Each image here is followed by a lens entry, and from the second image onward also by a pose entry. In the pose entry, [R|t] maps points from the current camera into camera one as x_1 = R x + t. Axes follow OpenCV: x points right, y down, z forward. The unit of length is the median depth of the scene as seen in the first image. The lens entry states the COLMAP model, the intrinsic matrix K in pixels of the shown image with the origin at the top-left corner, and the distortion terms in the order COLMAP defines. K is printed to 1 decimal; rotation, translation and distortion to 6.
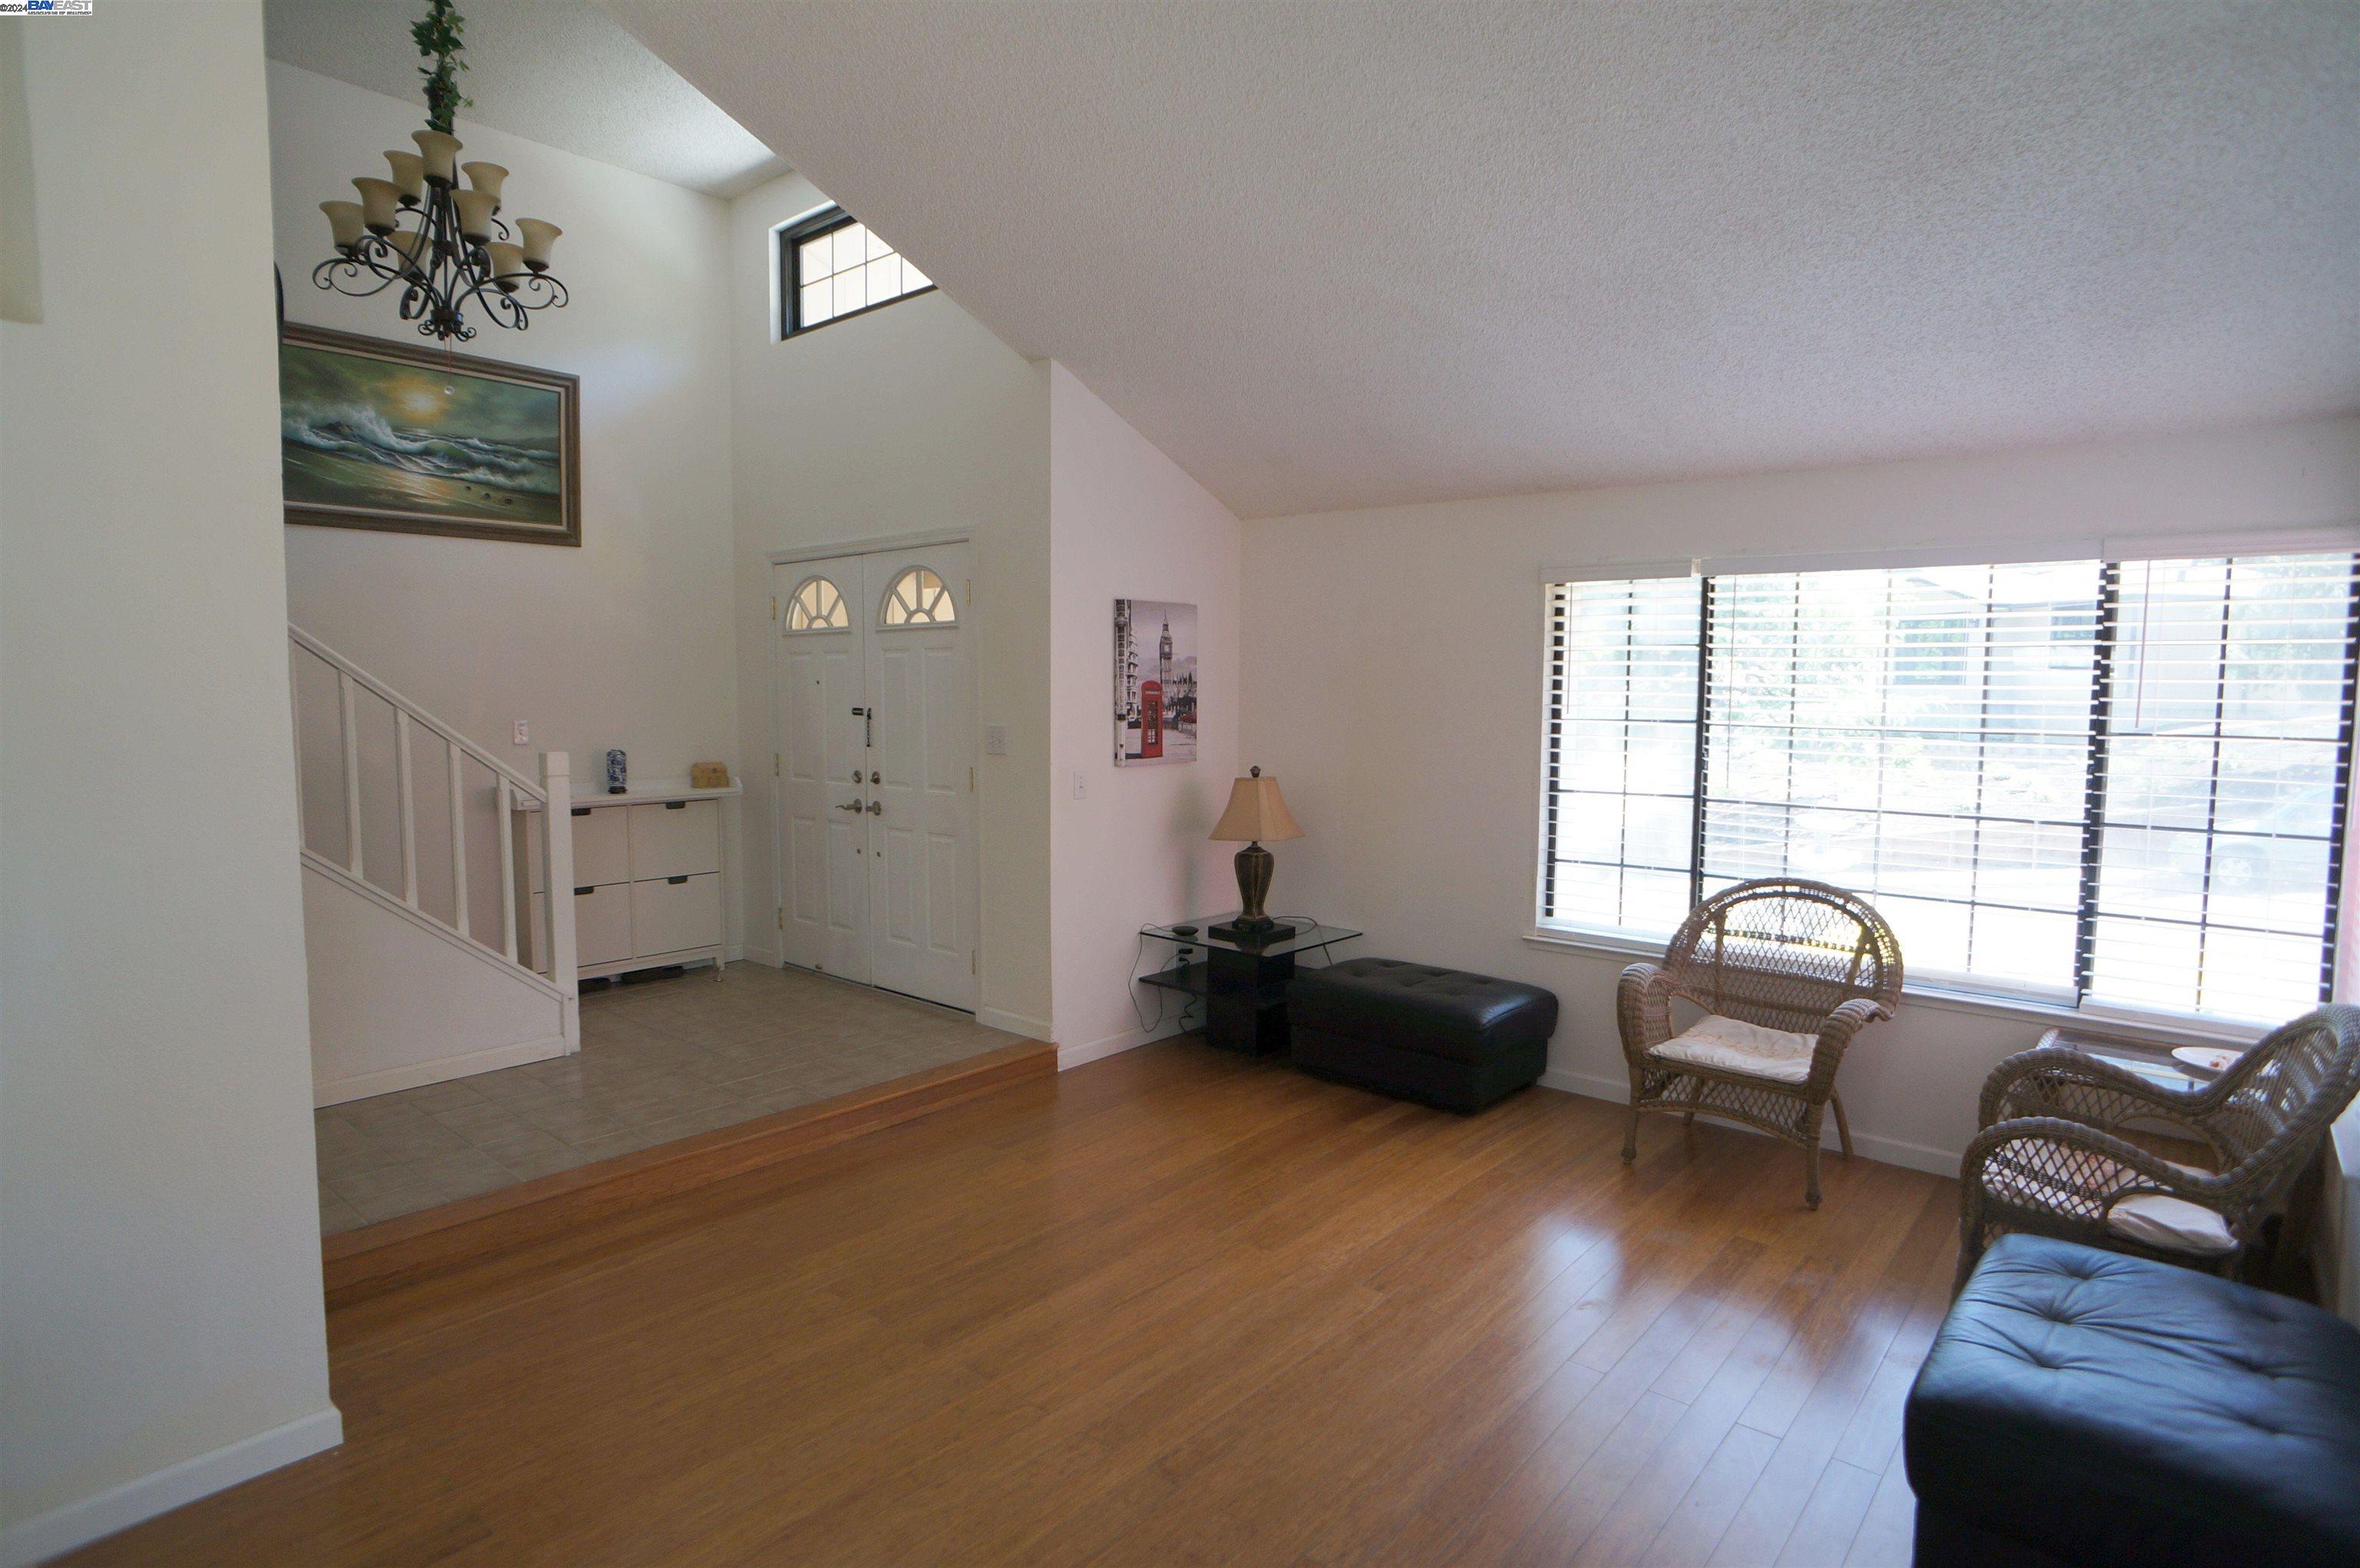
lens RADIAL K [[1241.1, 0, 1168.6], [0, 1241.1, 795.1], [0, 0, 1]] dist [-0.035573, 0.014976]
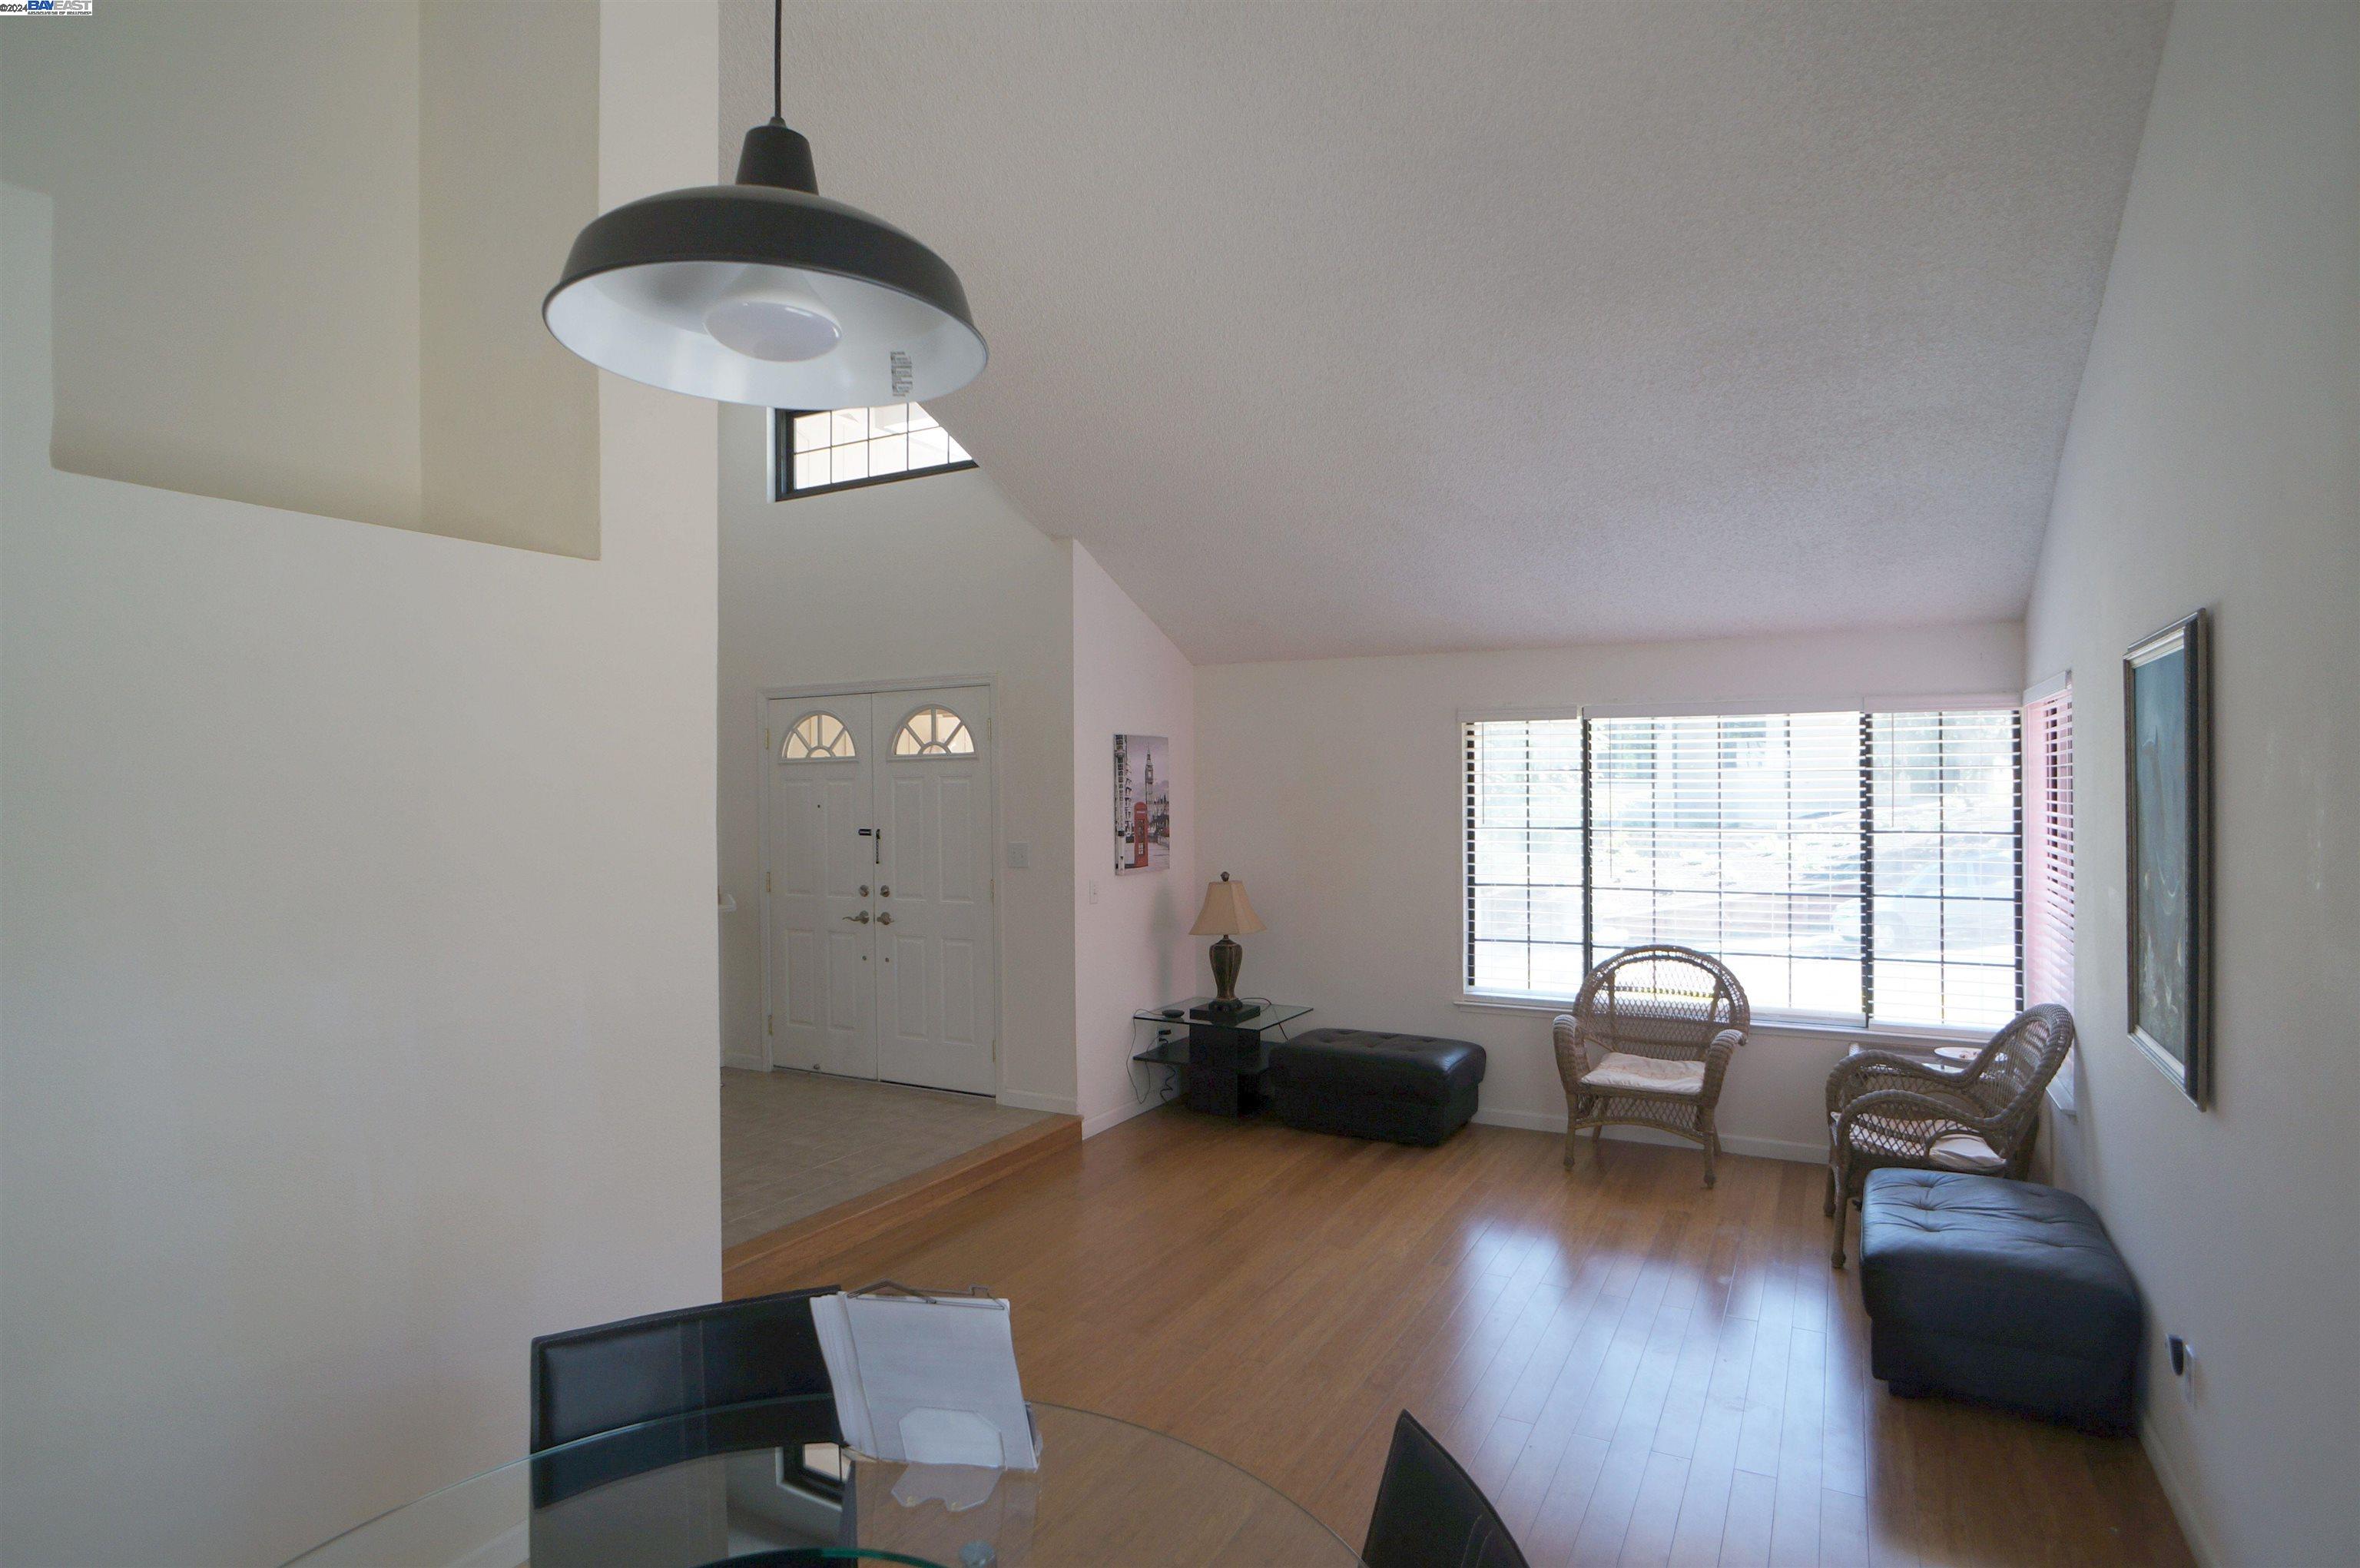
lens RADIAL K [[1241.1, 0, 1172.5], [0, 1241.1, 800.4], [0, 0, 1]] dist [-0.035573, 0.014976]
pose [[0.977324, -0.014983, 0.211217, -0.257078], [0.031763, 0.996580, -0.076281, -0.002564], [-0.209352, 0.081260, 0.974458, -0.177799]]
